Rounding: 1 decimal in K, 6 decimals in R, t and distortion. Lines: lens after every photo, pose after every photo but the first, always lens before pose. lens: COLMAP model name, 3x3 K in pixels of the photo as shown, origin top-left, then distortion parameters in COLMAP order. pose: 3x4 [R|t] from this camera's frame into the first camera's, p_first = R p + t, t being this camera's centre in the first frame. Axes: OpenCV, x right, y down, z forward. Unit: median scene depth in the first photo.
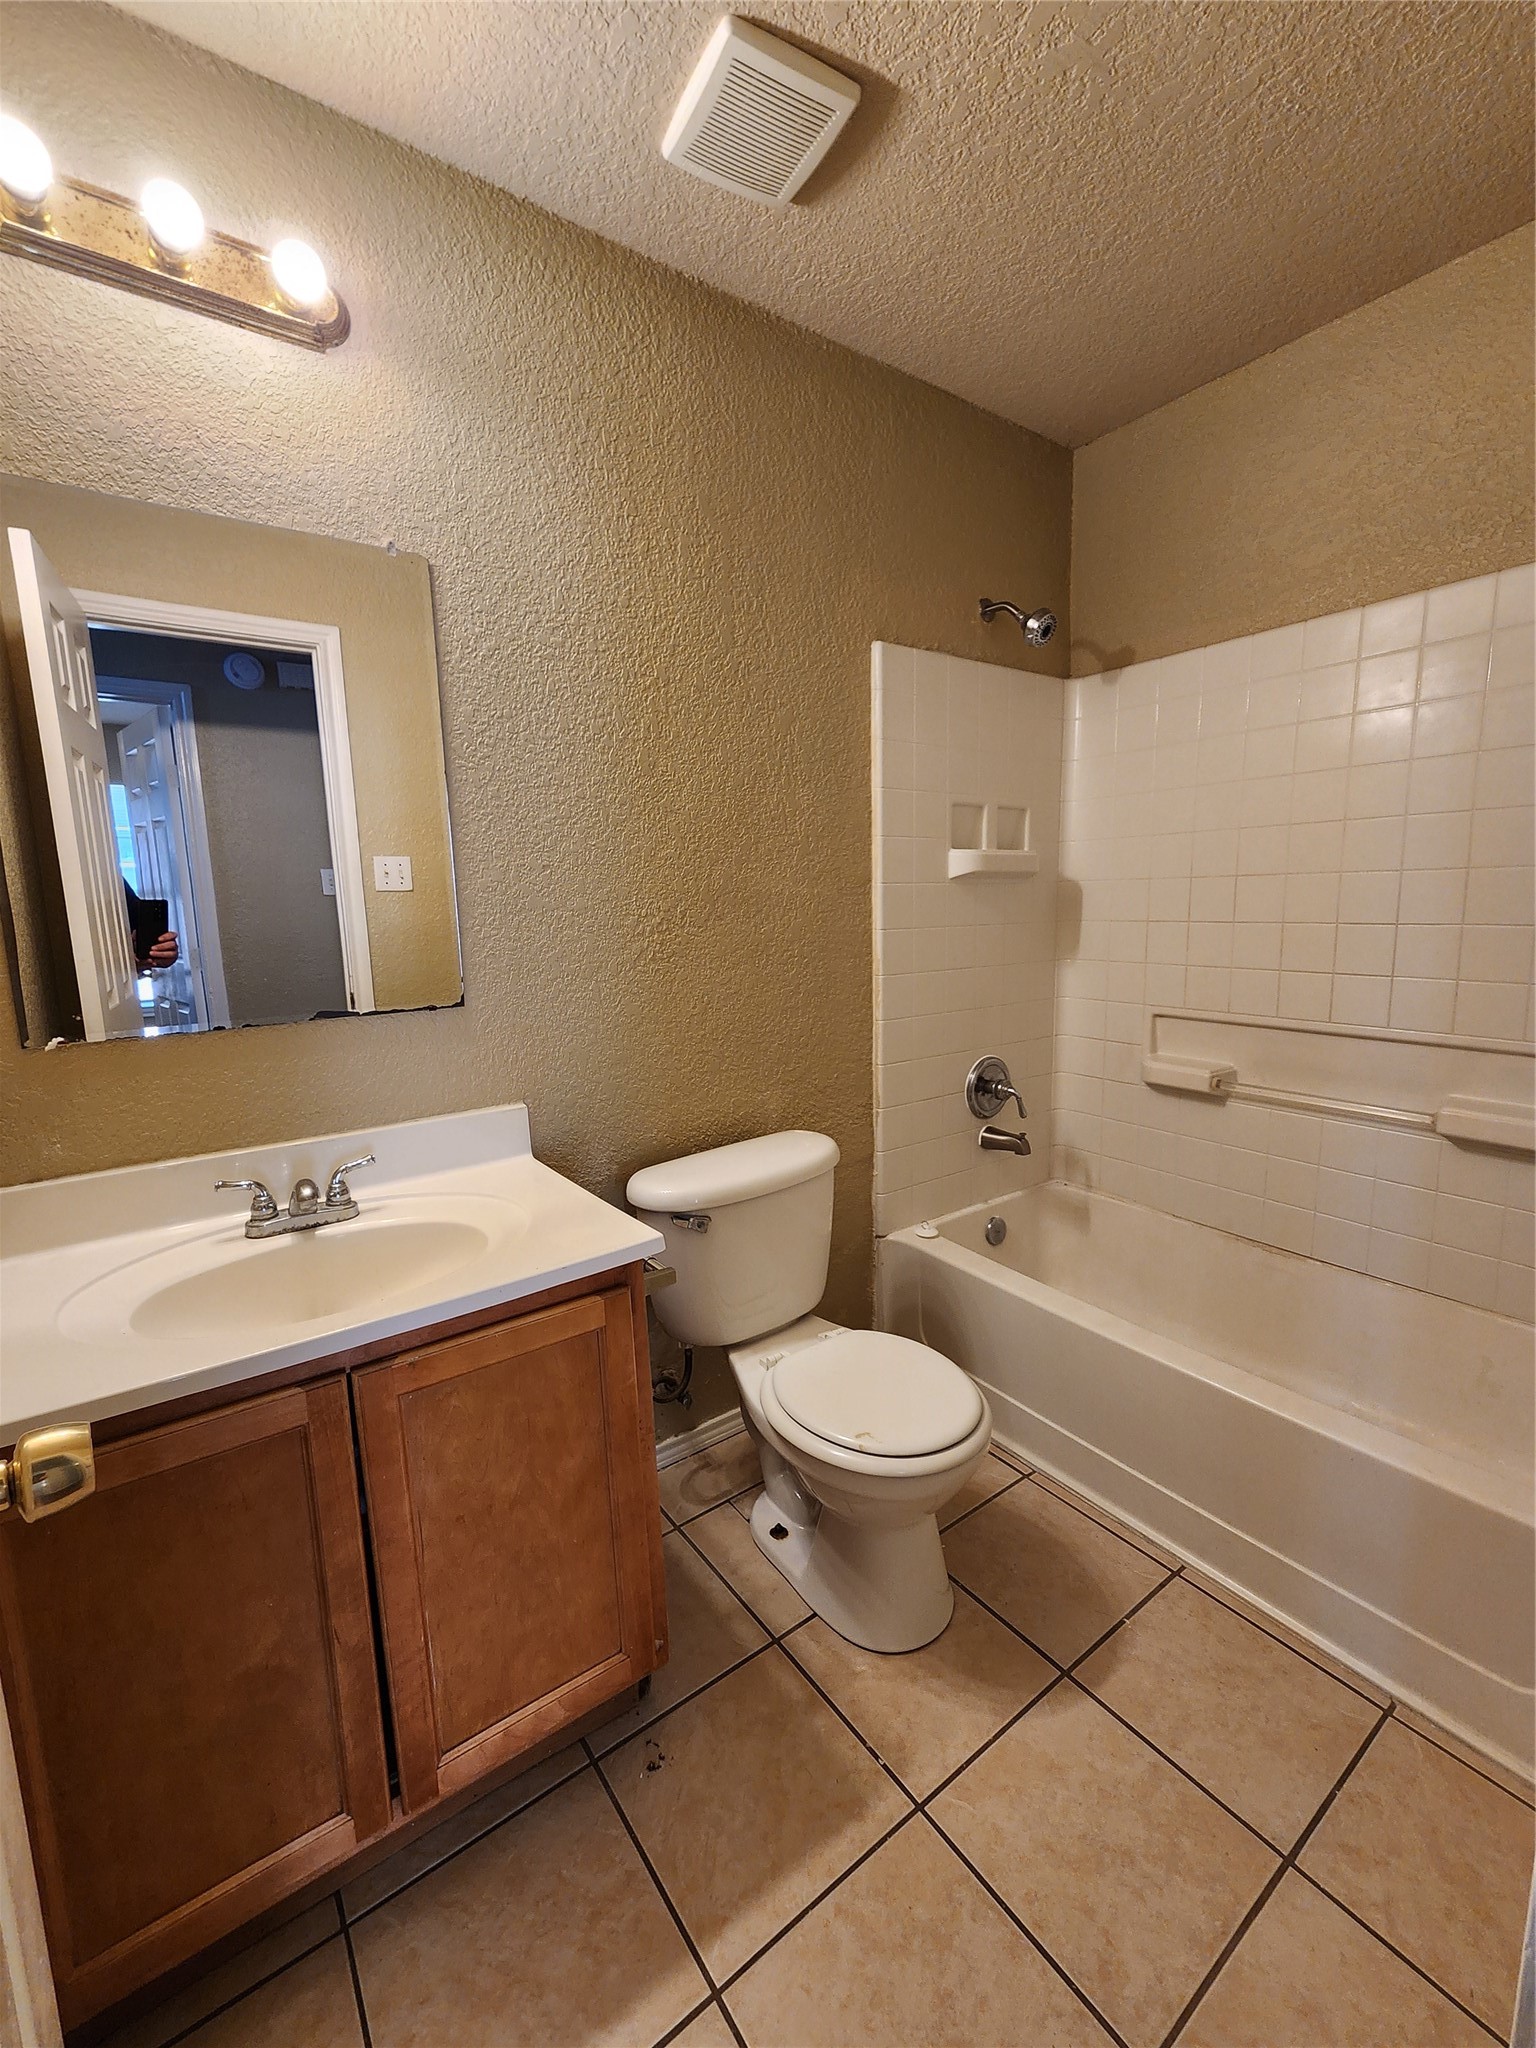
lens RADIAL K [[843.5, 0, 768.0], [0, 843.5, 1024.0], [0, 0, 1]] dist [-0.000441, 0.000120]
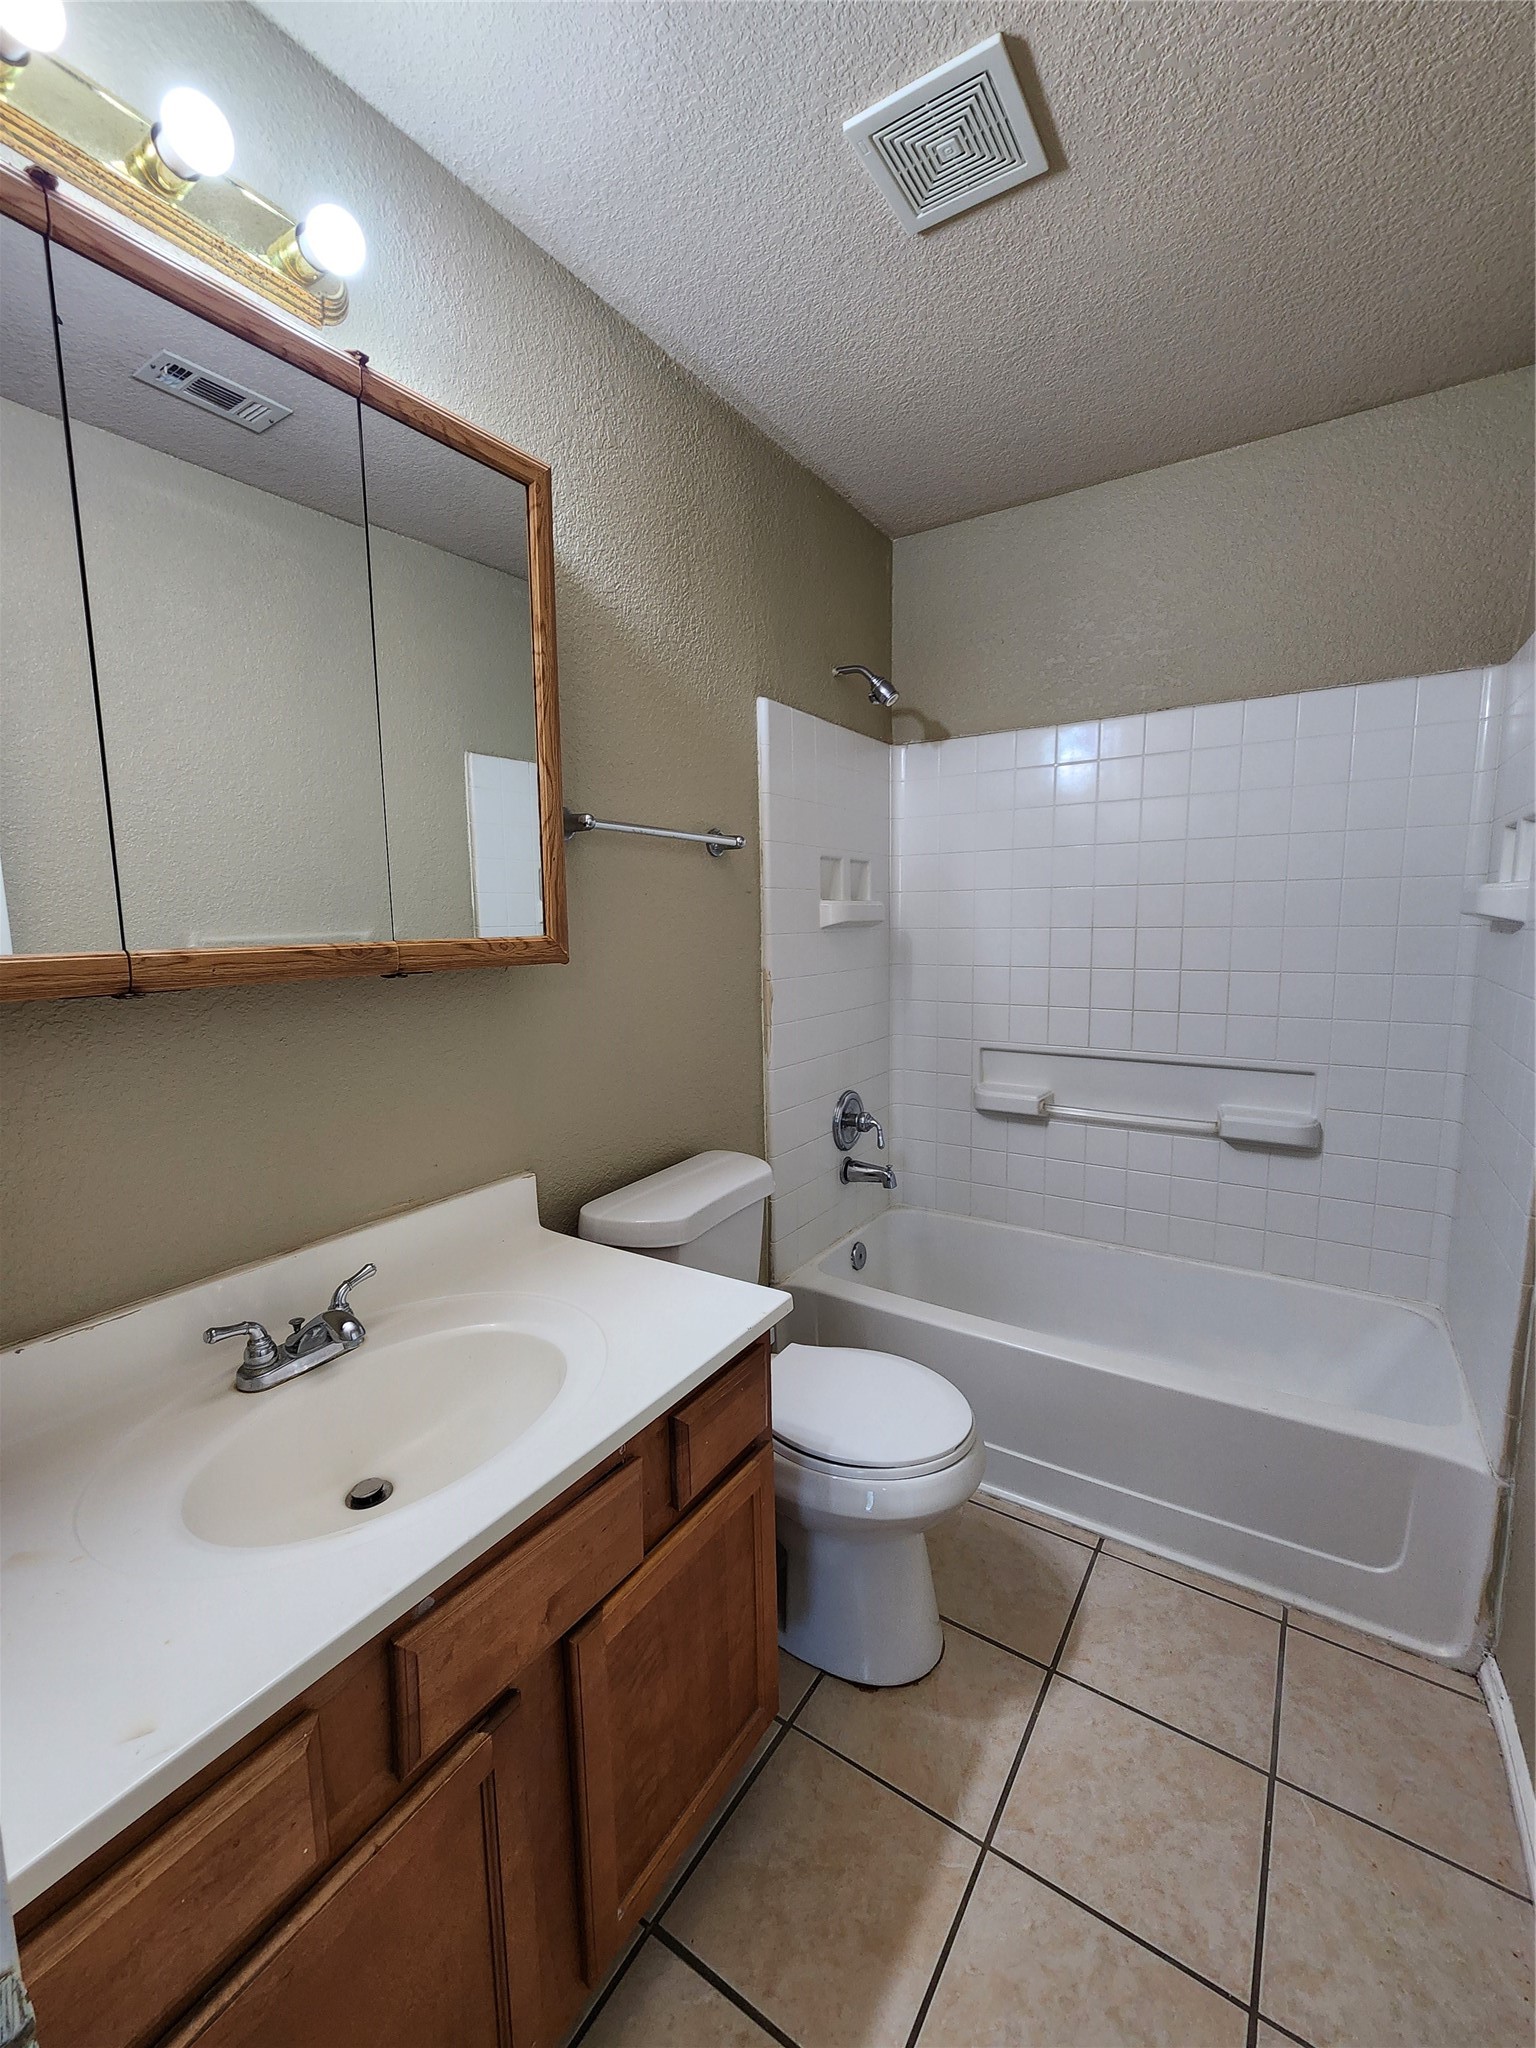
lens RADIAL K [[843.5, 0, 768.0], [0, 843.5, 1024.0], [0, 0, 1]] dist [-0.000441, 0.000120]
pose [[0.939015, -0.032573, 0.342330, -0.205812], [0.045125, 0.998567, -0.028763, -0.025451], [-0.340902, 0.042457, 0.939139, 0.047002]]
